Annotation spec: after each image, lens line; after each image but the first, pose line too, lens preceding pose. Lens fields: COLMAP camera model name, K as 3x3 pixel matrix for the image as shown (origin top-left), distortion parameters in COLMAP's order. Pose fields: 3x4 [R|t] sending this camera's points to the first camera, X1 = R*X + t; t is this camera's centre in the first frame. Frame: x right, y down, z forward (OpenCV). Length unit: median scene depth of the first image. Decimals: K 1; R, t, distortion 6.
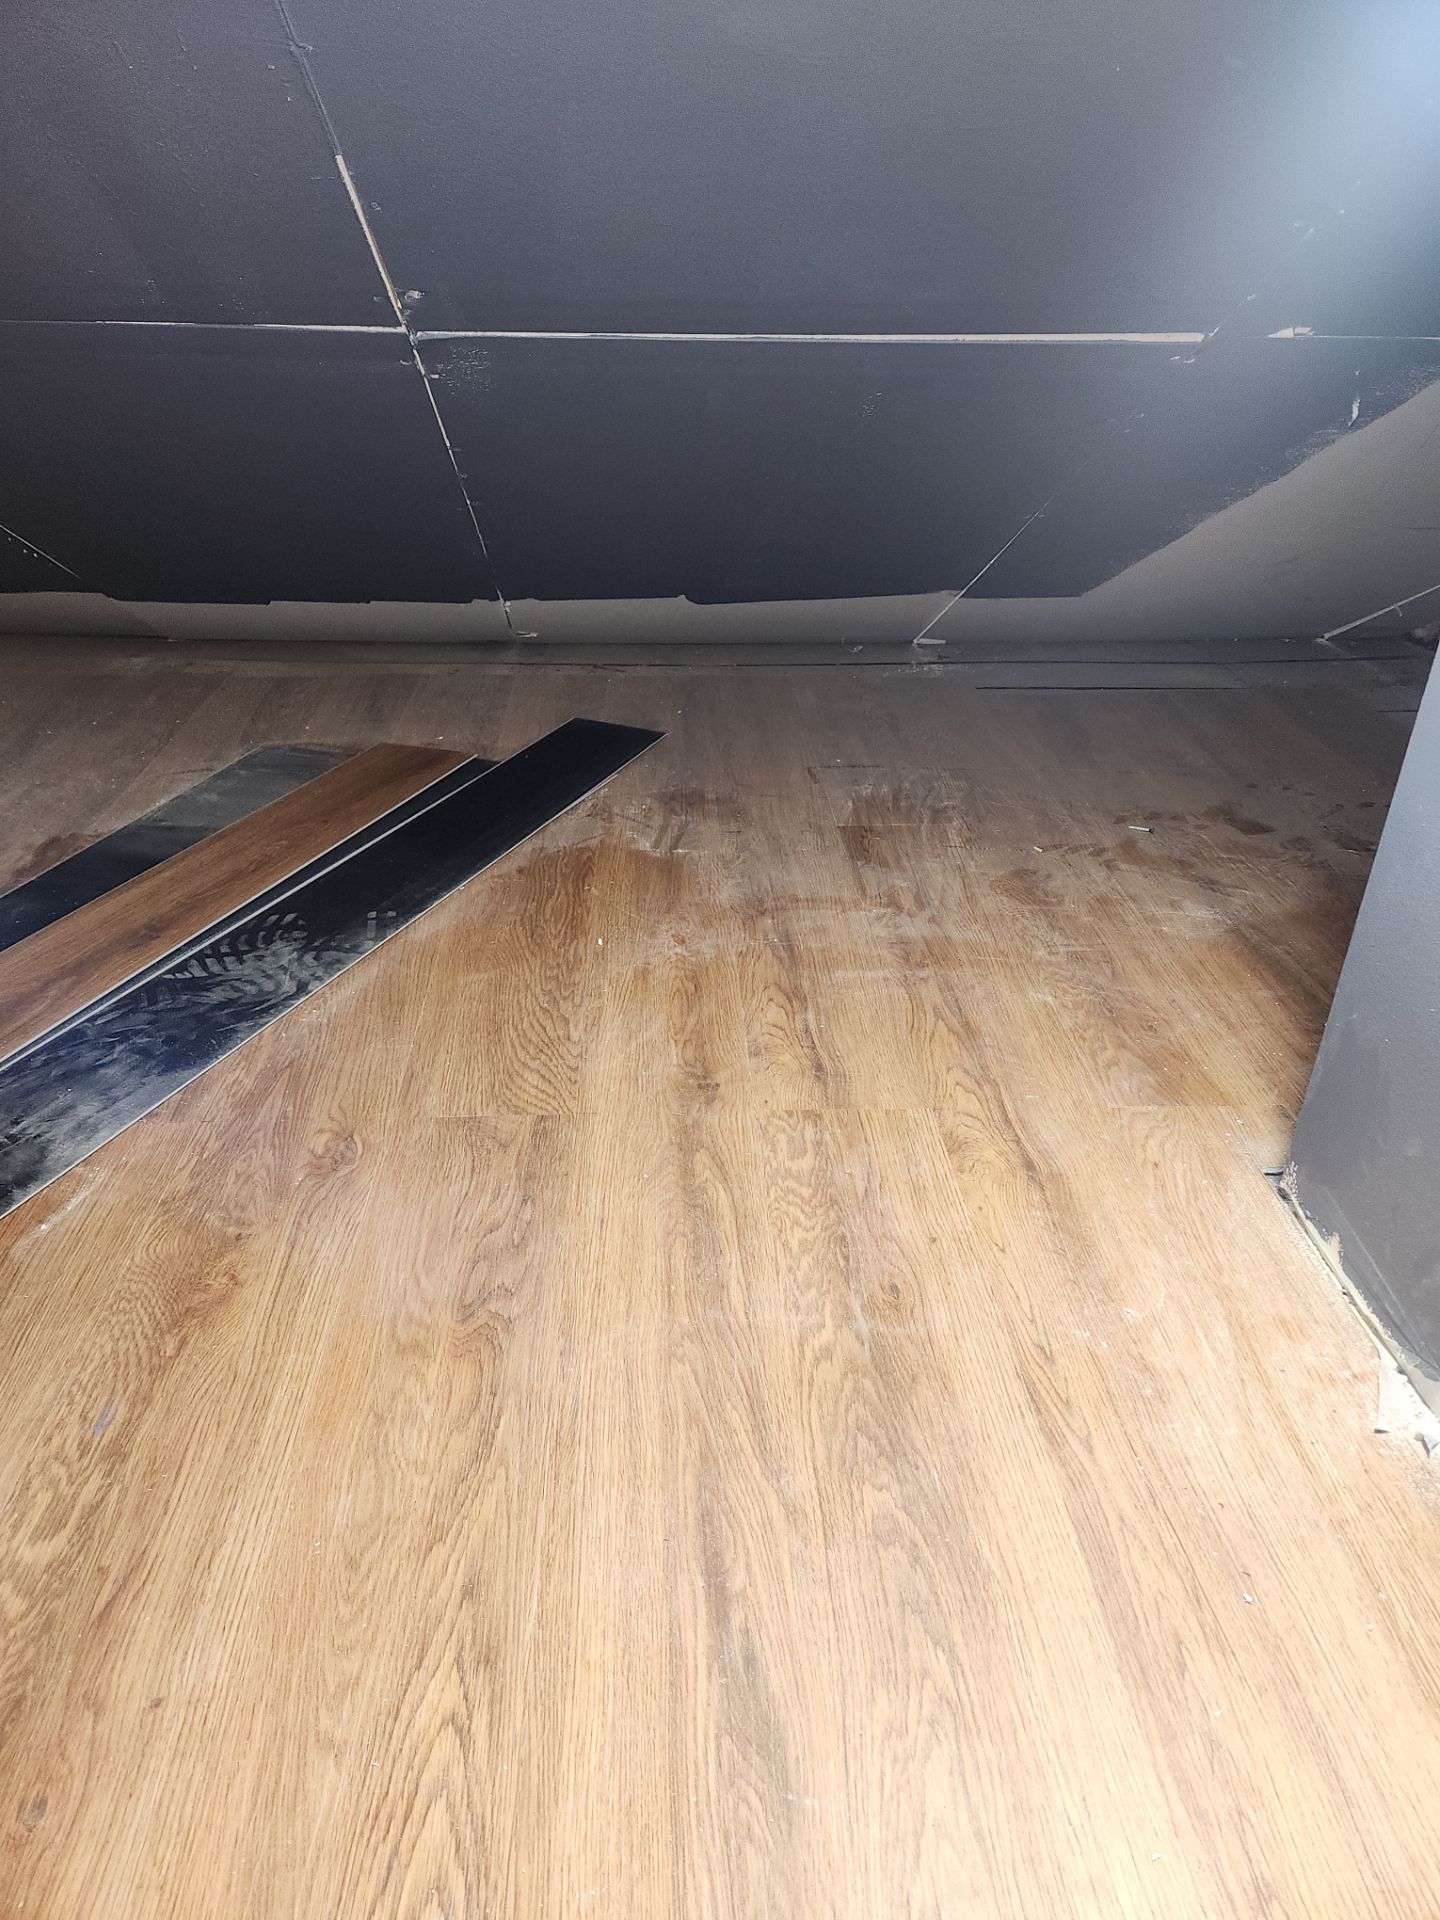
lens RADIAL K [[1305.7, 0, 720.0], [0, 1305.7, 960.0], [0, 0, 1]] dist [0.065590, -0.058693]
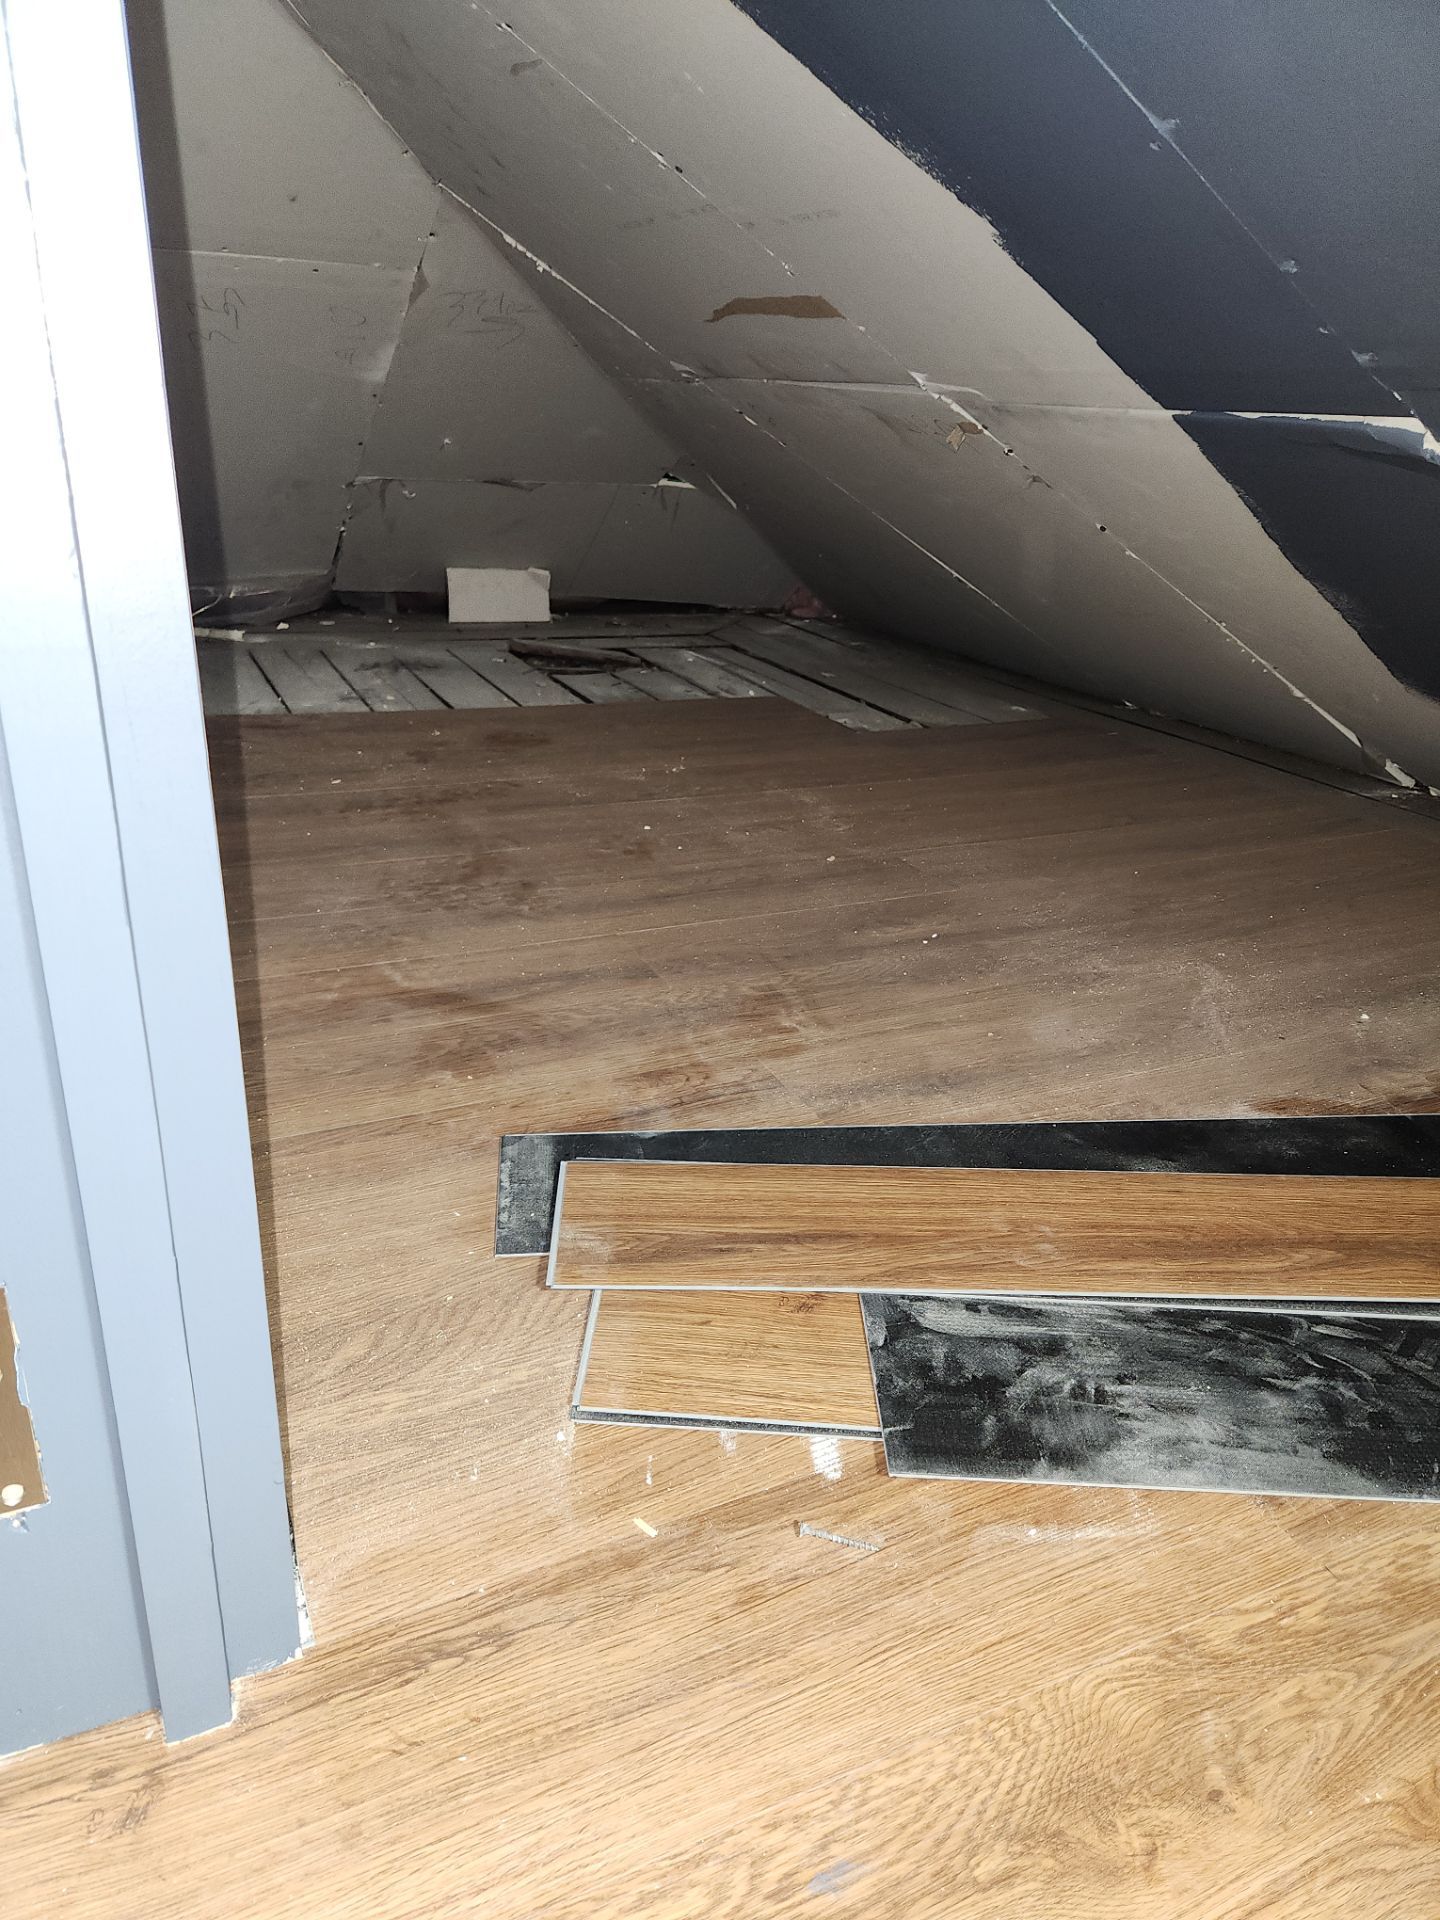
lens RADIAL K [[1305.7, 0, 720.0], [0, 1305.7, 960.0], [0, 0, 1]] dist [0.065590, -0.058693]
pose [[0.388281, 0.363884, -0.846656, -0.082037], [-0.488110, 0.860487, 0.145979, -0.077237], [0.781656, 0.356581, 0.511727, 0.368625]]
